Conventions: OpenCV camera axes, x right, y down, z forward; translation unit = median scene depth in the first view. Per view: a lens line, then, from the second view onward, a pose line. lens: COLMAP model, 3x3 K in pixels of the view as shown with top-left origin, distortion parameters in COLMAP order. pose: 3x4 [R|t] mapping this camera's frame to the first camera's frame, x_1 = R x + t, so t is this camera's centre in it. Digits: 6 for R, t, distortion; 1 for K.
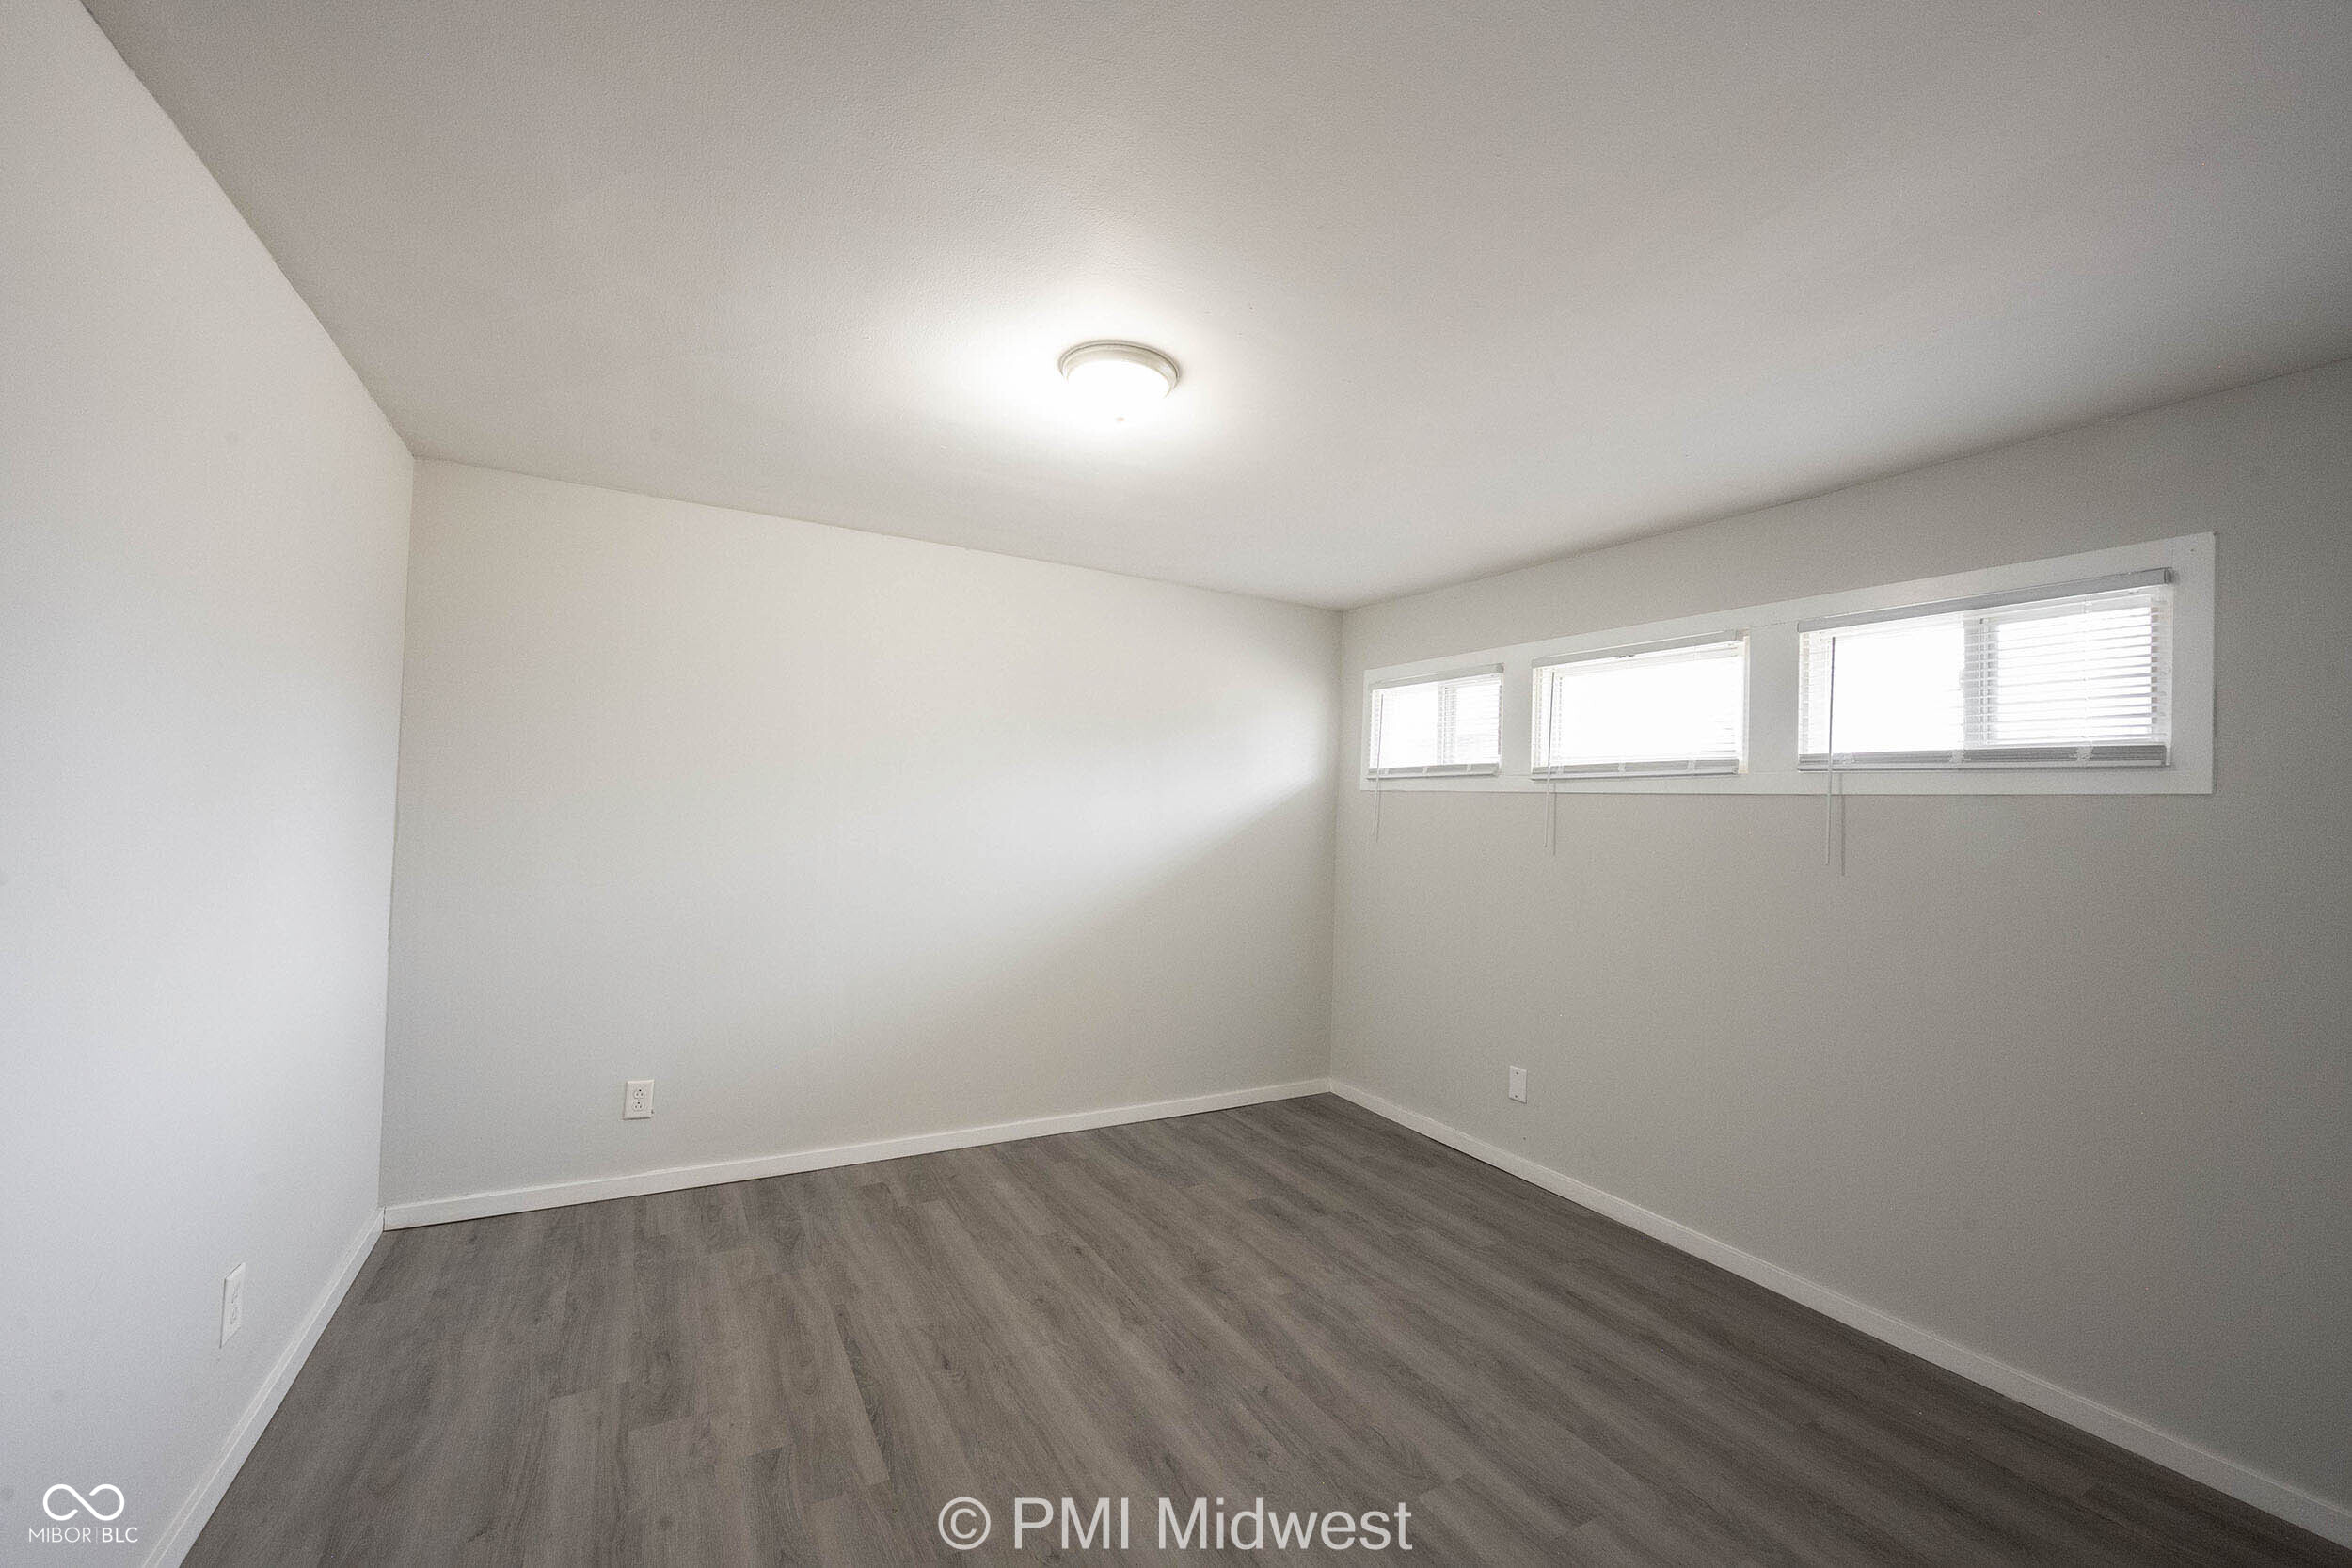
lens RADIAL K [[929.8, 0, 1168.9], [0, 929.8, 798.3], [0, 0, 1]] dist [0.002653, -0.000433]
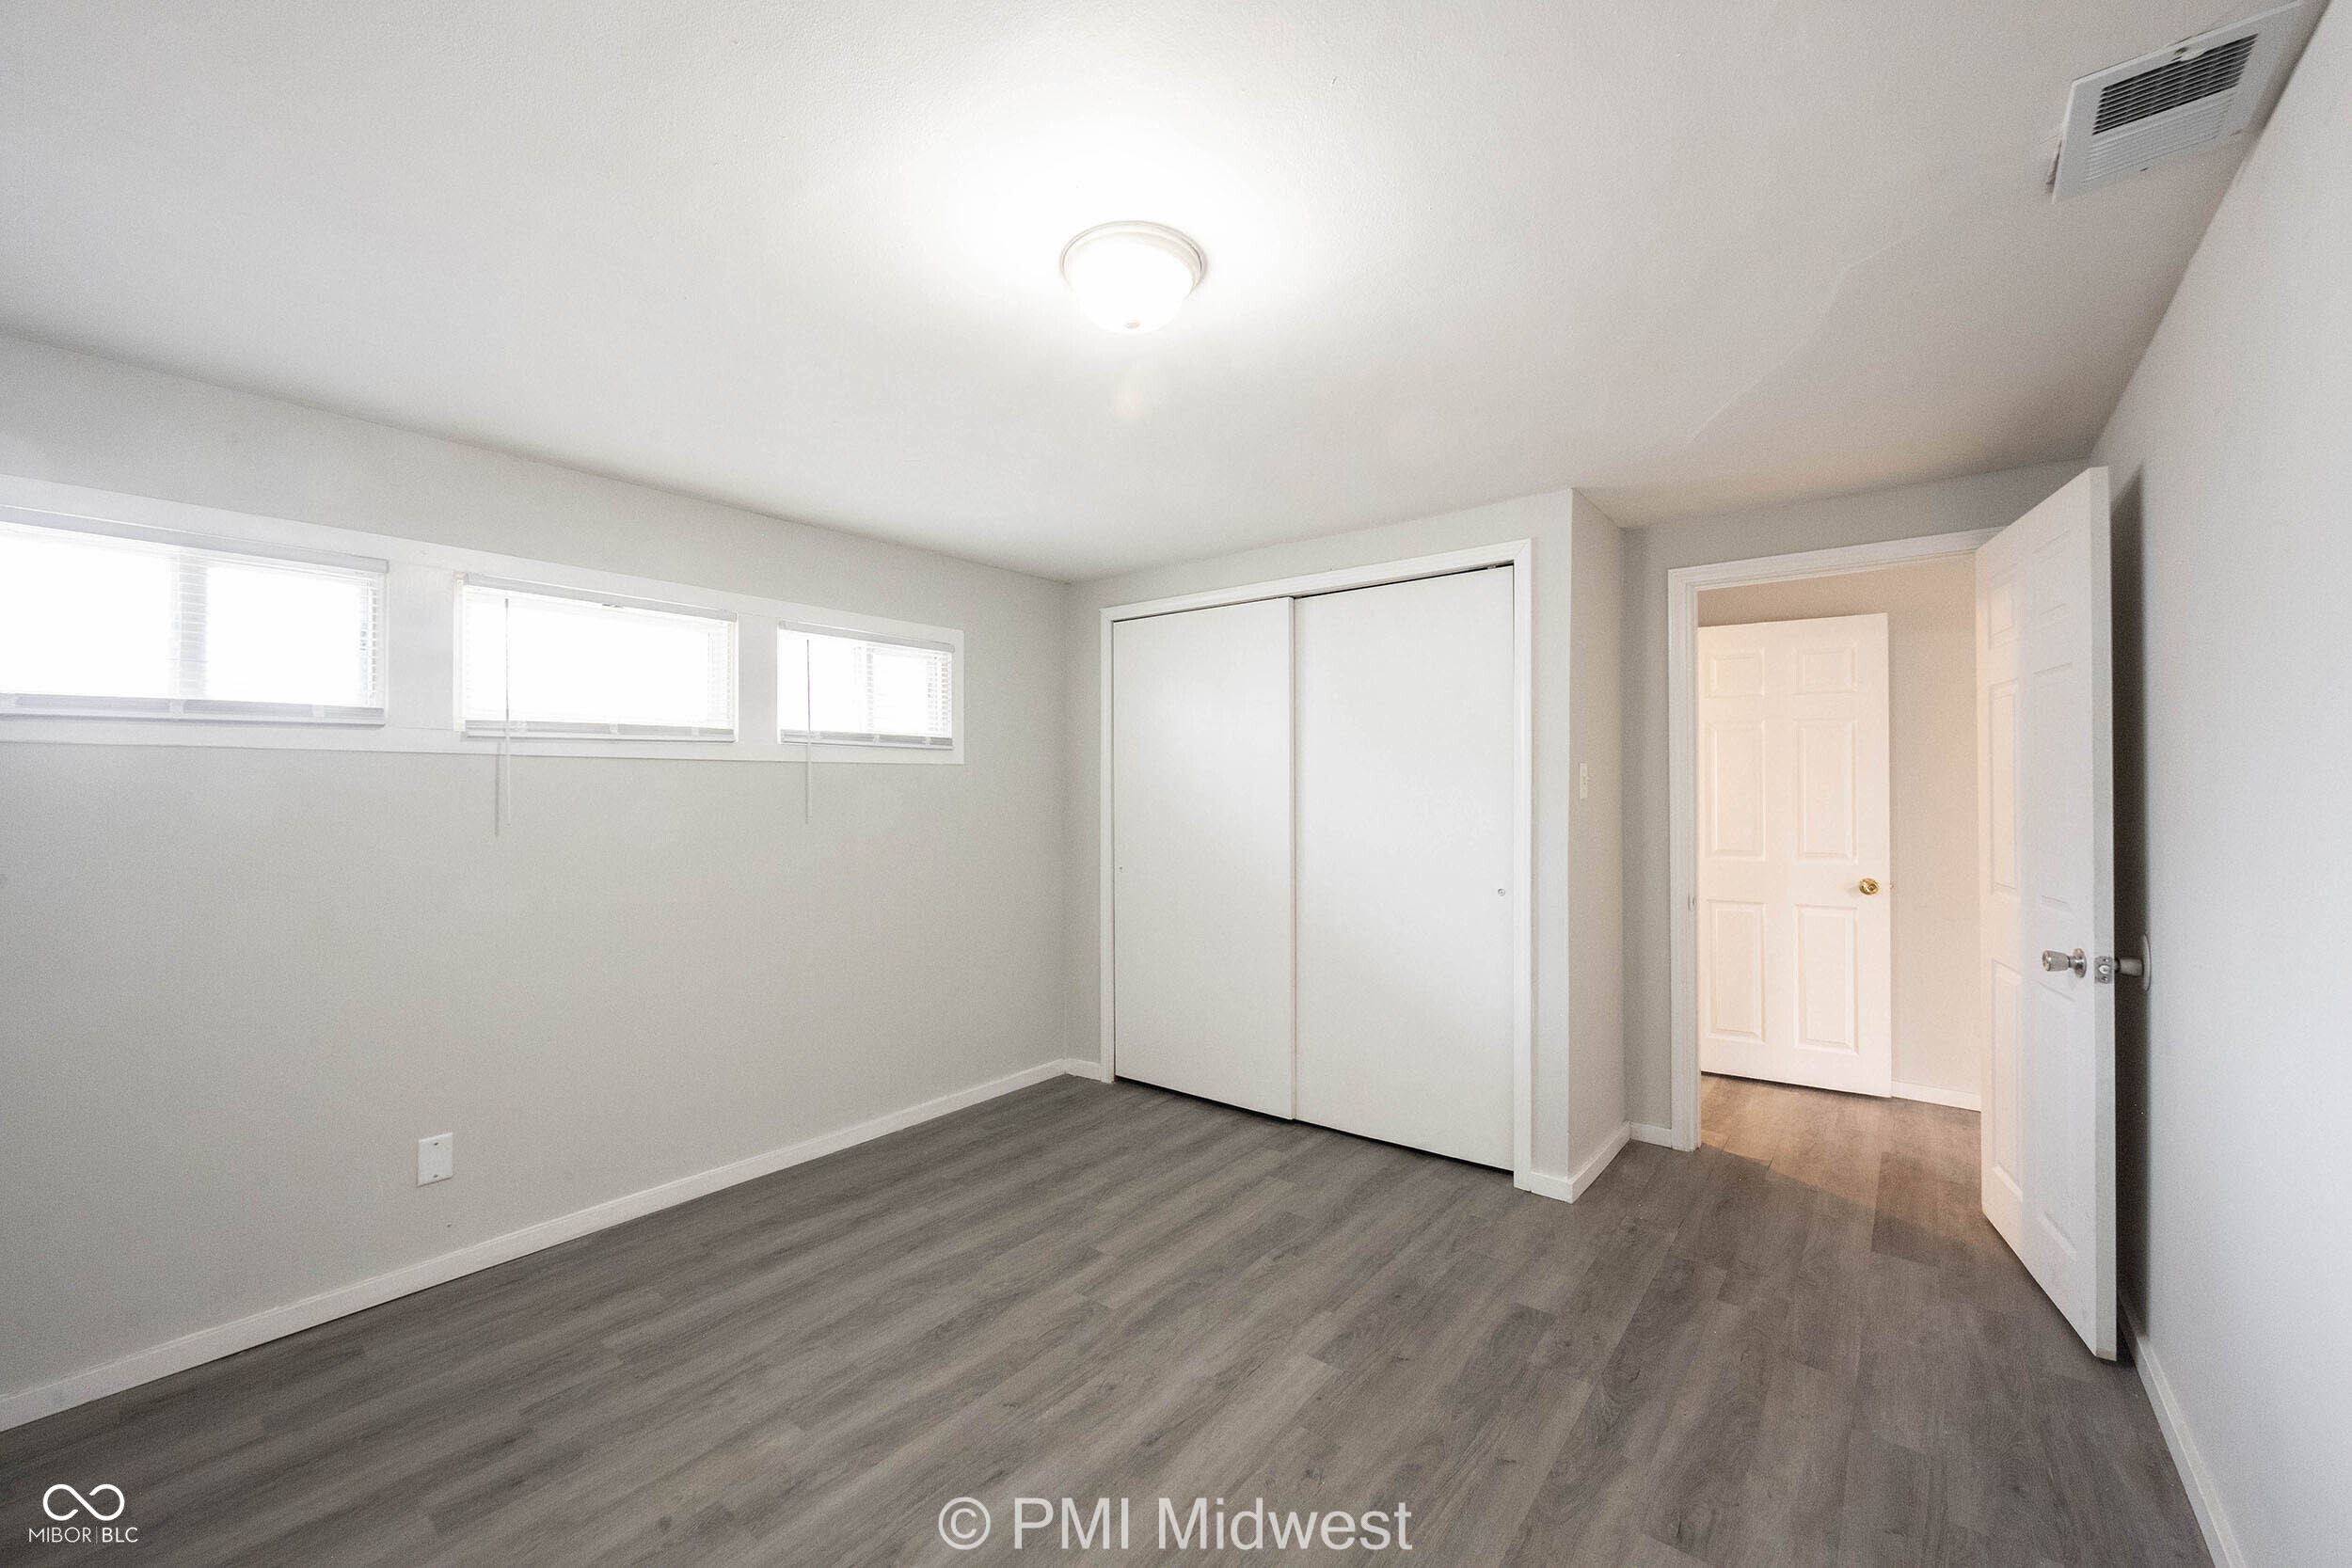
lens RADIAL K [[929.8, 0, 1174.4], [0, 929.8, 800.0], [0, 0, 1]] dist [0.002653, -0.000433]
pose [[-0.370852, -0.041171, 0.927779, -0.647188], [-0.012894, 0.999149, 0.039184, -0.007985], [-0.928602, 0.002569, -0.371067, 0.964361]]
